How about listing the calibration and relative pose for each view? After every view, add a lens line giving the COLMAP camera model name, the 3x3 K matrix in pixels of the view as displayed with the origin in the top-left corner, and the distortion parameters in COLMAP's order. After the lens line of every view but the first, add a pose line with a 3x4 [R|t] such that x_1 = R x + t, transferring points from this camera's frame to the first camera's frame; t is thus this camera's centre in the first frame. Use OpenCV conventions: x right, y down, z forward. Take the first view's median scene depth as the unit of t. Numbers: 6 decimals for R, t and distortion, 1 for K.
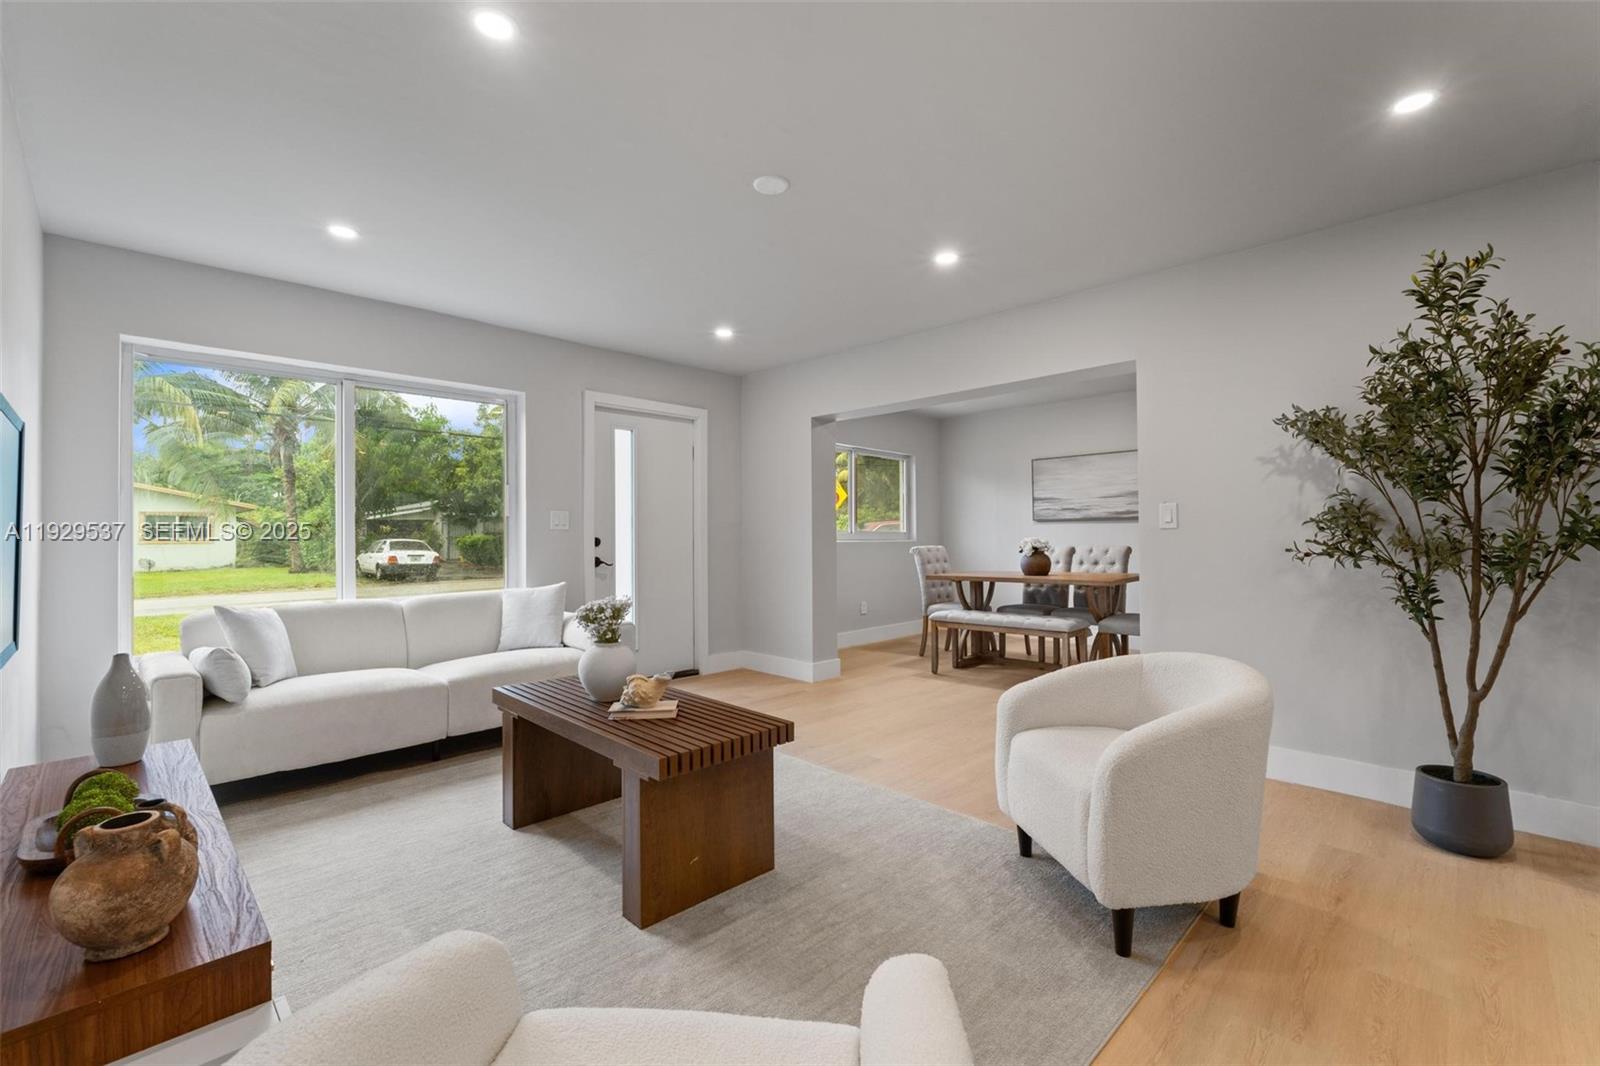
lens RADIAL K [[688.2, 0, 797.2], [0, 688.2, 525.3], [0, 0, 1]] dist [-0.000586, -0.000193]
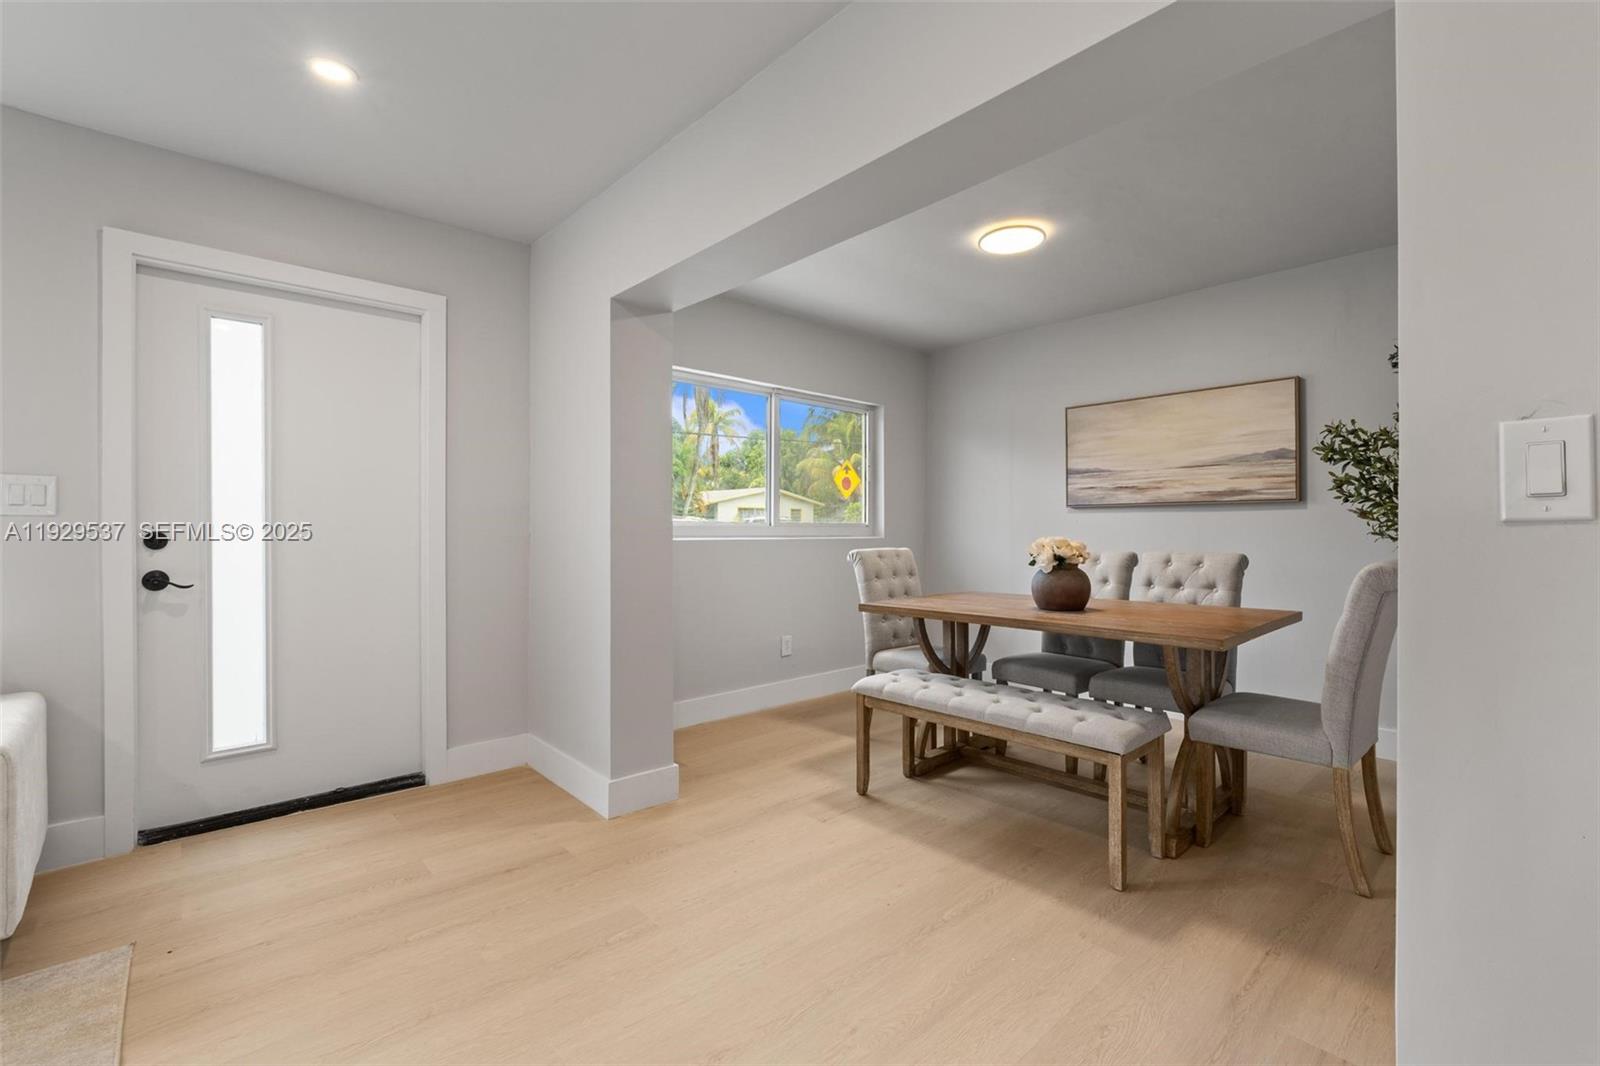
lens RADIAL K [[697.9, 0, 801.3], [0, 697.9, 528.3], [0, 0, 1]] dist [-0.002063, -0.000308]
pose [[0.998392, 0.006904, -0.056274, 0.176070], [-0.005886, 0.999816, 0.018244, 0.002882], [0.056389, -0.017884, 0.998249, 0.453128]]
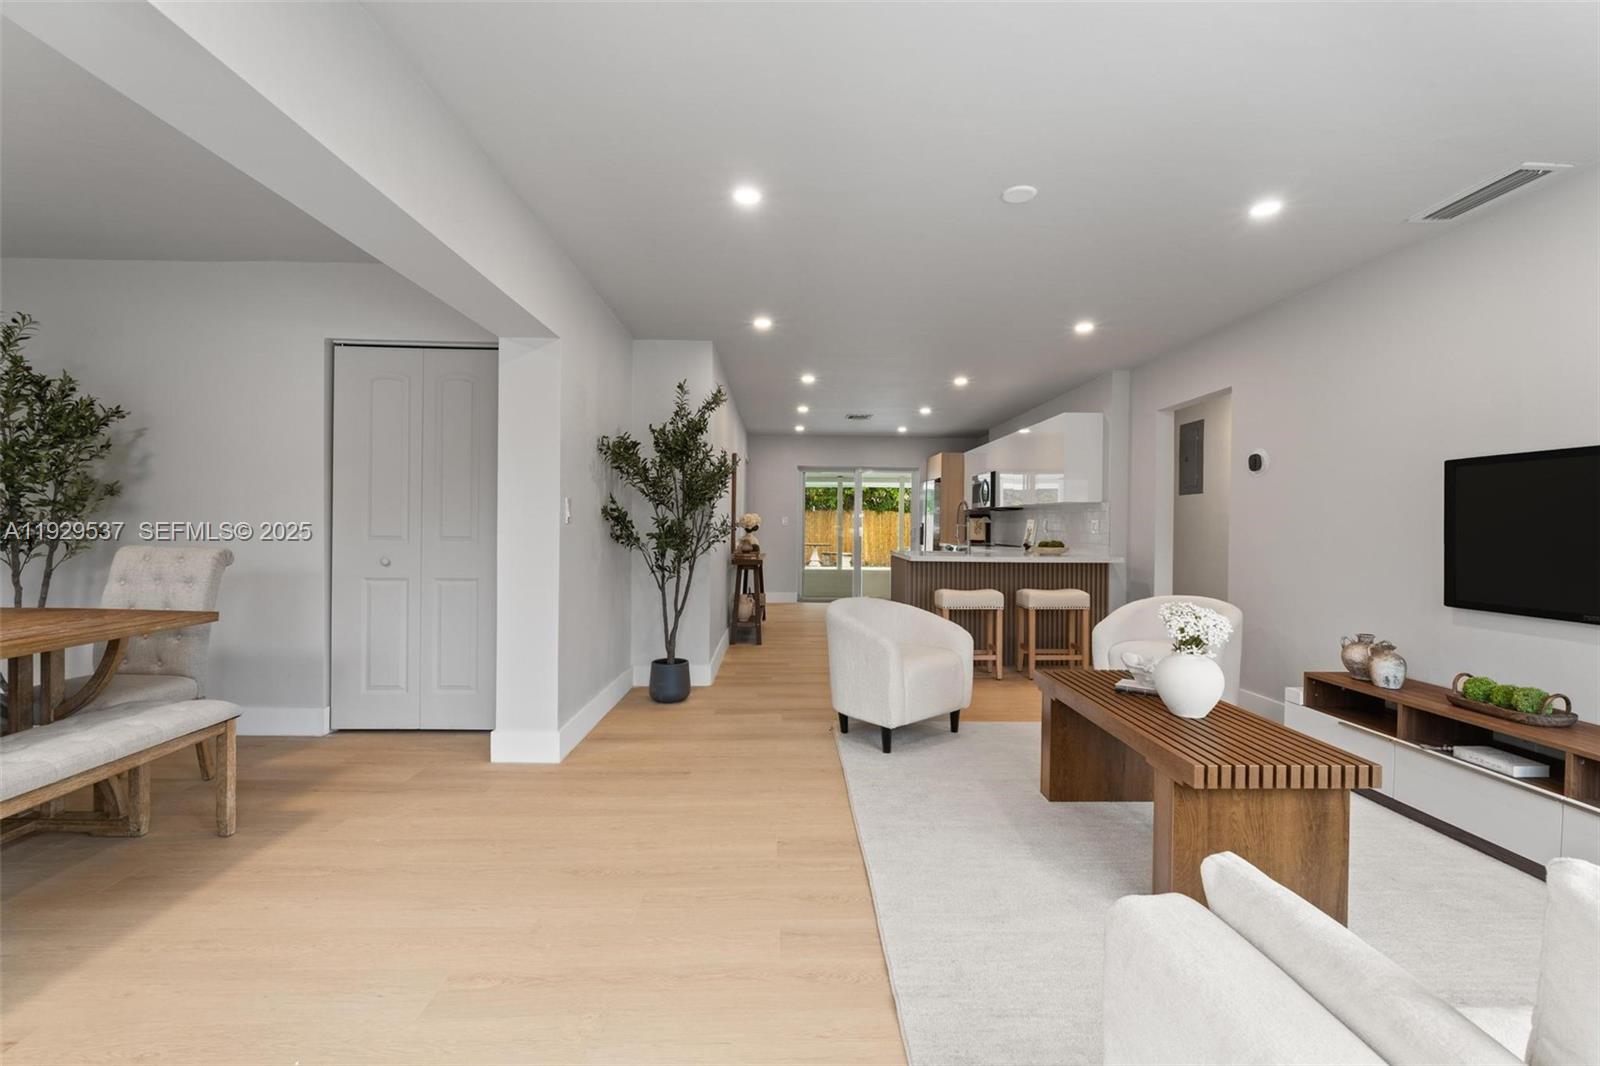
lens RADIAL K [[697.9, 0, 801.3], [0, 697.9, 528.3], [0, 0, 1]] dist [-0.002063, -0.000308]
pose [[-0.723791, -0.005622, 0.689996, -0.260078], [-0.014193, 0.999877, -0.006741, 0.008759], [-0.689873, -0.014673, -0.723781, 0.933844]]
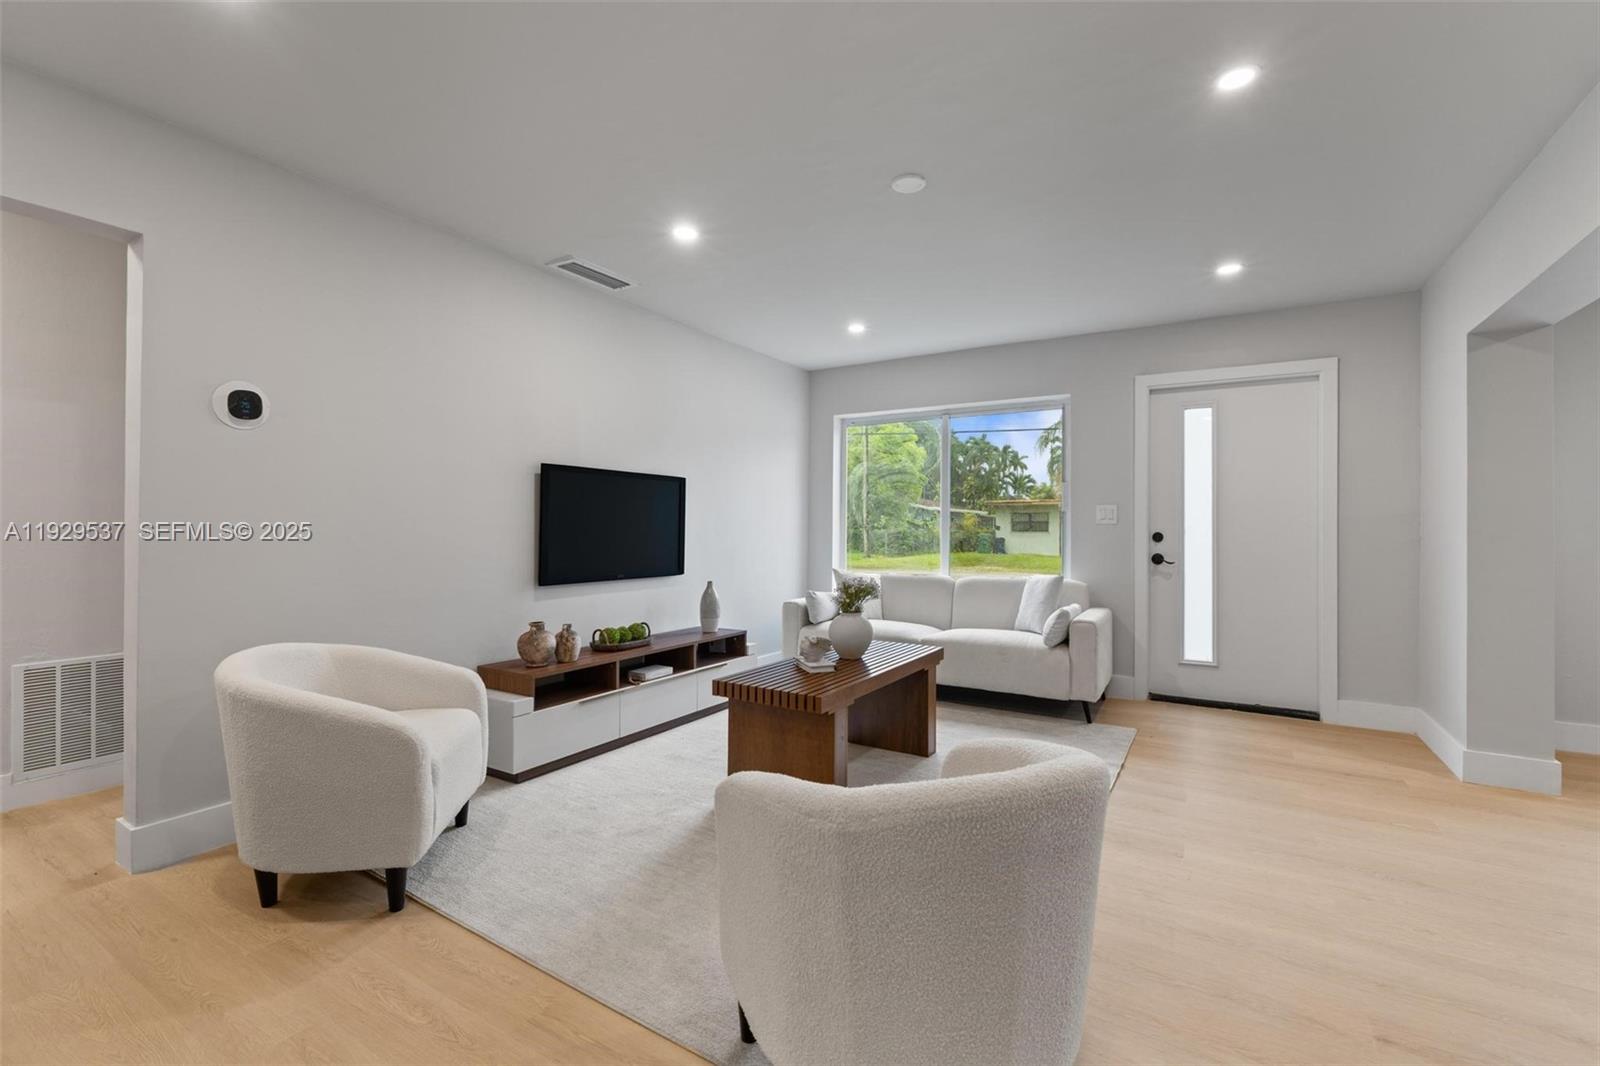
lens RADIAL K [[684.6, 0, 809.0], [0, 684.6, 524.4], [0, 0, 1]] dist [-0.001317, -0.000184]
pose [[0.232825, -0.001913, -0.972517, 0.422237], [0.005818, 0.999983, -0.000575, 0.004270], [0.972501, -0.005524, 0.232832, 0.290422]]
